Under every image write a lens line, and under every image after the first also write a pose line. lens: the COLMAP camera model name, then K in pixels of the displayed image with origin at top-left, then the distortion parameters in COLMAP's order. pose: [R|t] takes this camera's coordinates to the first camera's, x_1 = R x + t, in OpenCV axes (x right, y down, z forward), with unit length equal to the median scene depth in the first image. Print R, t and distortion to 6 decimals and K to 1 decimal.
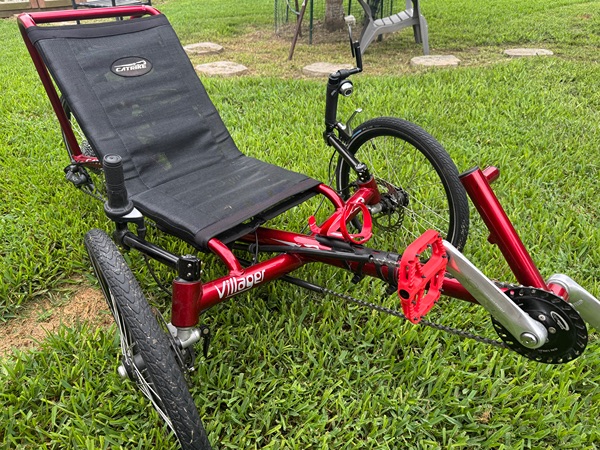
lens RADIAL K [[423.6, 0, 300.0], [0, 423.6, 225.0], [0, 0, 1]] dist [0.061129, -0.085119]
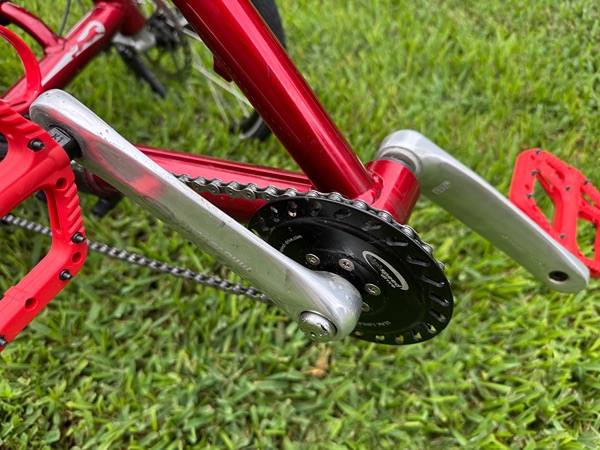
lens RADIAL K [[446.9, 0, 300.0], [0, 446.9, 225.0], [0, 0, 1]] dist [-0.039633, -0.001352]
pose [[0.964449, -0.189712, 0.183975, 0.305631], [0.122107, 0.937305, 0.326418, 0.032356], [-0.234366, -0.292349, 0.927149, 0.433875]]
